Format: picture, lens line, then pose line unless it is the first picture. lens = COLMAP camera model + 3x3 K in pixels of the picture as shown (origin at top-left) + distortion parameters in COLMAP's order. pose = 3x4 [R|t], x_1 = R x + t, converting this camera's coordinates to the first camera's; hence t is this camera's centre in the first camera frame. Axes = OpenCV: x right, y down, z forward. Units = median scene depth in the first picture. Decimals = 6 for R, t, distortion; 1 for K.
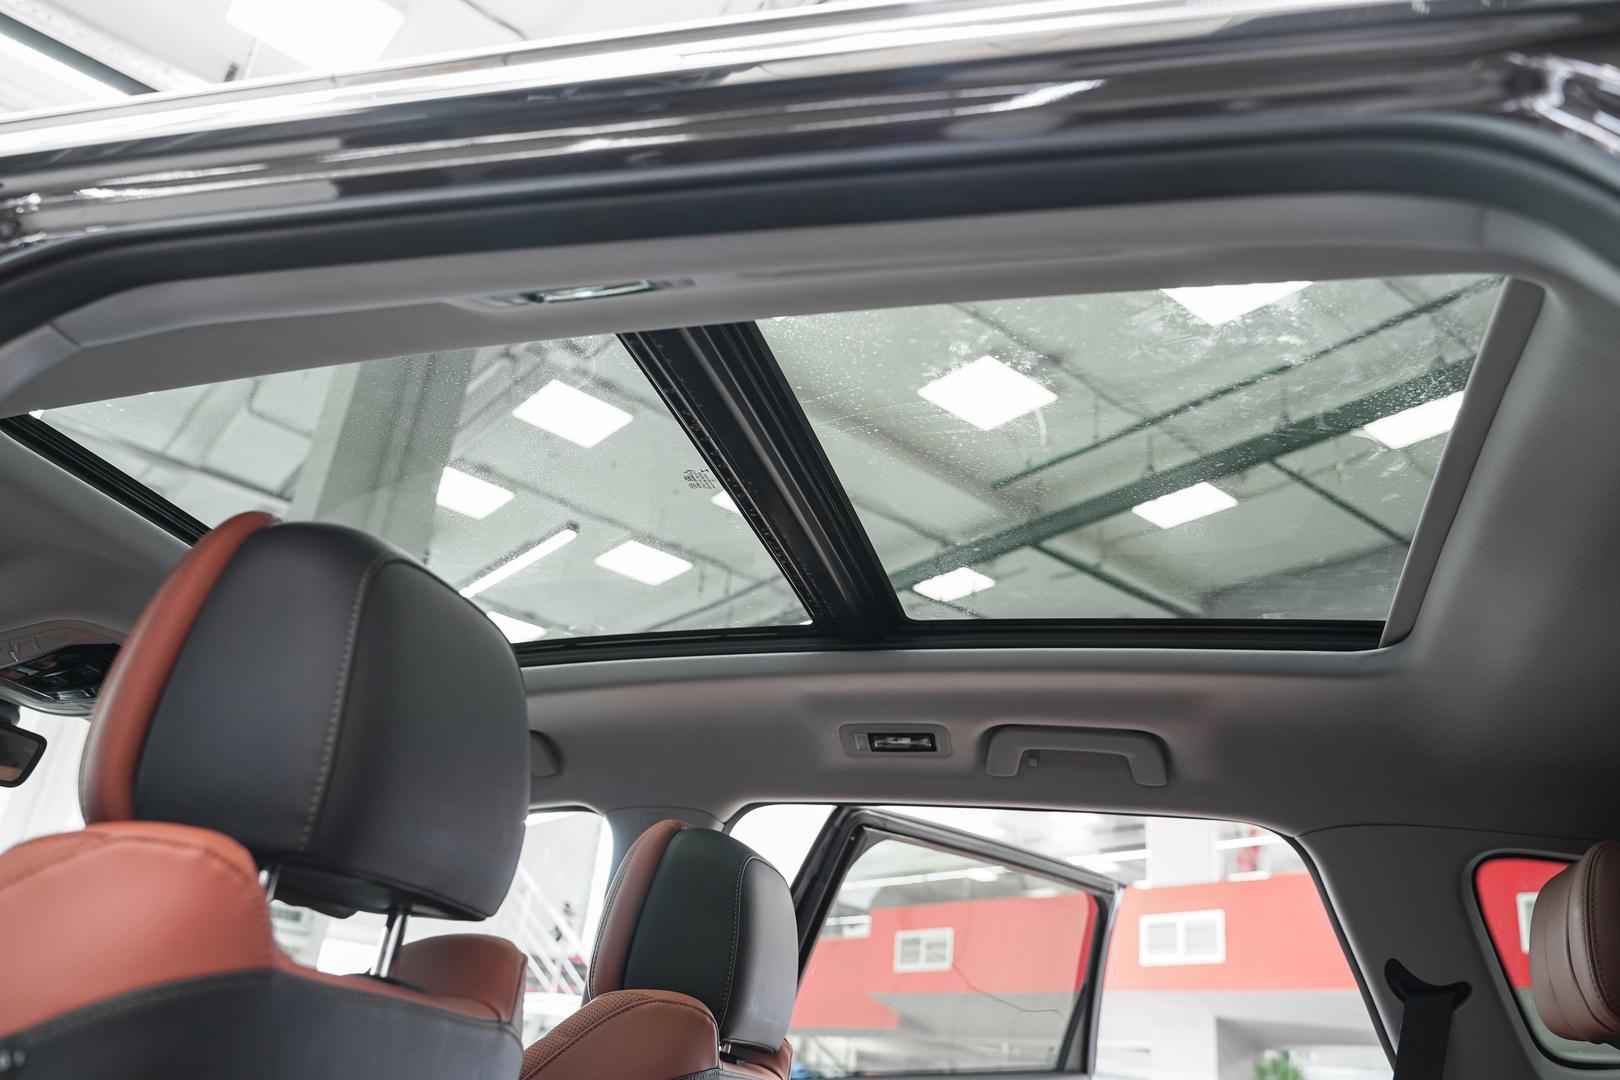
lens RADIAL K [[1273.0, 0, 810.0], [0, 1273.0, 540.0], [0, 0, 1]] dist [-0.020610, 0.004563]
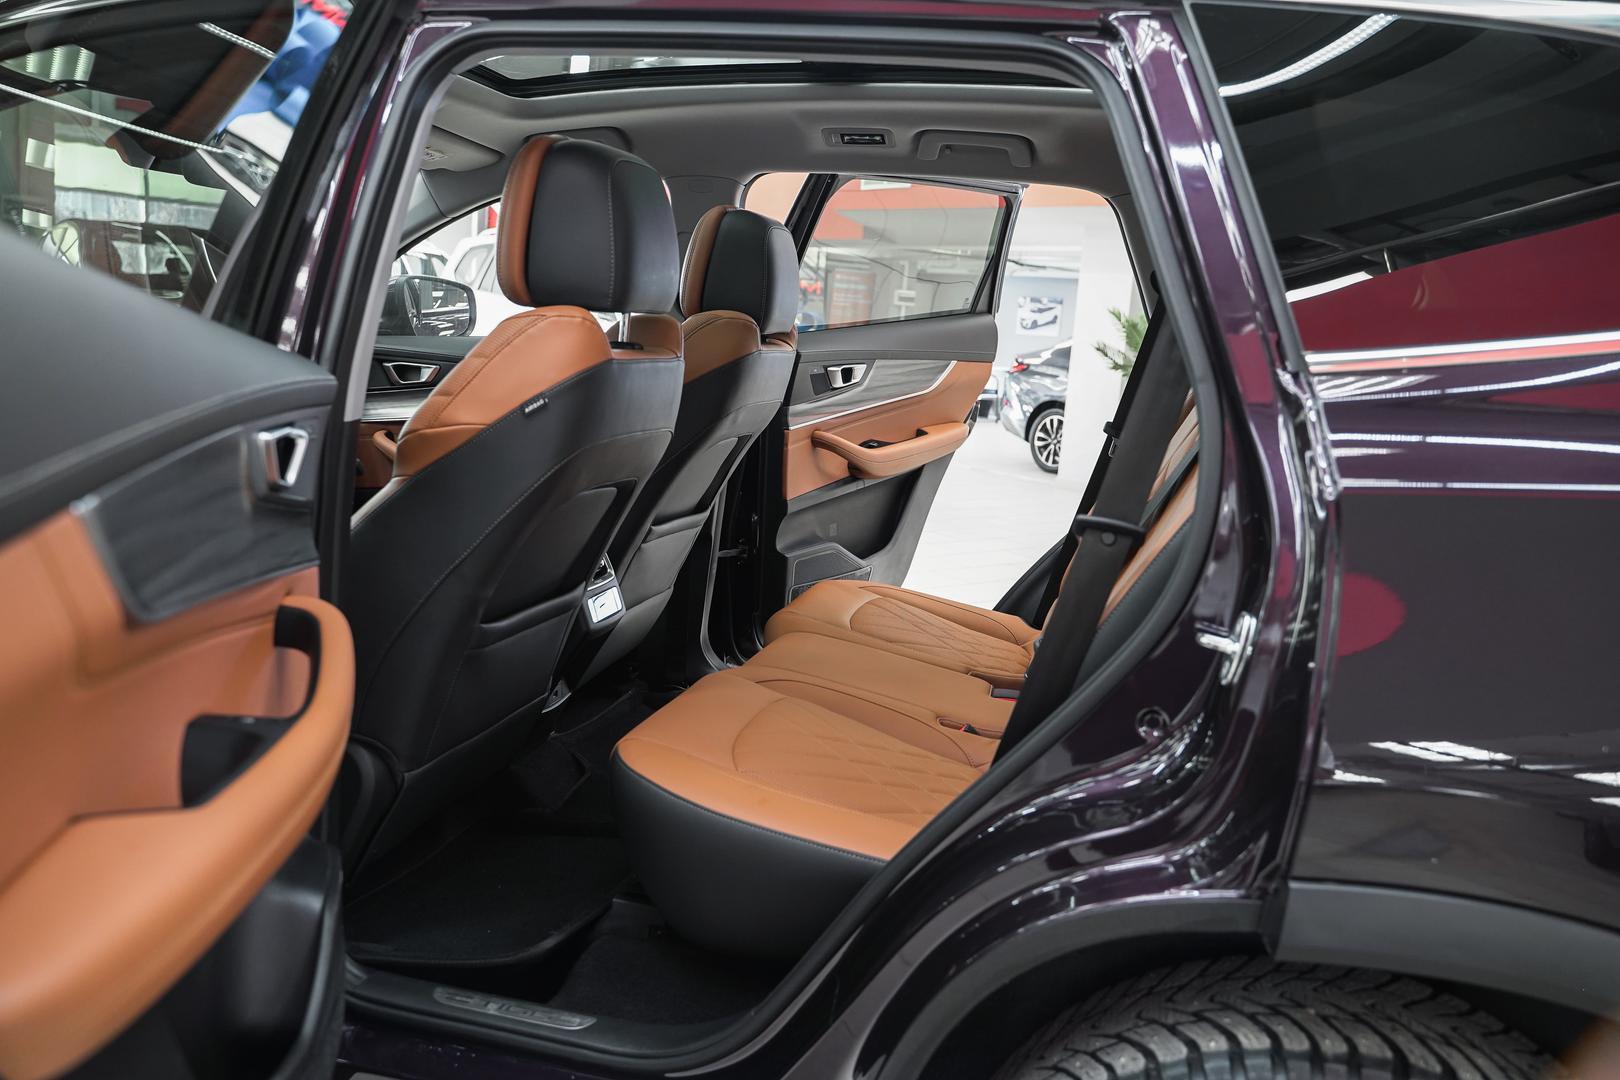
lens RADIAL K [[1273.0, 0, 810.0], [0, 1273.0, 540.0], [0, 0, 1]] dist [-0.020610, 0.004563]
pose [[0.999256, -0.034861, 0.016480, -0.031681], [0.019084, 0.818476, 0.574224, -0.314490], [-0.033506, -0.573482, 0.818533, -0.503525]]
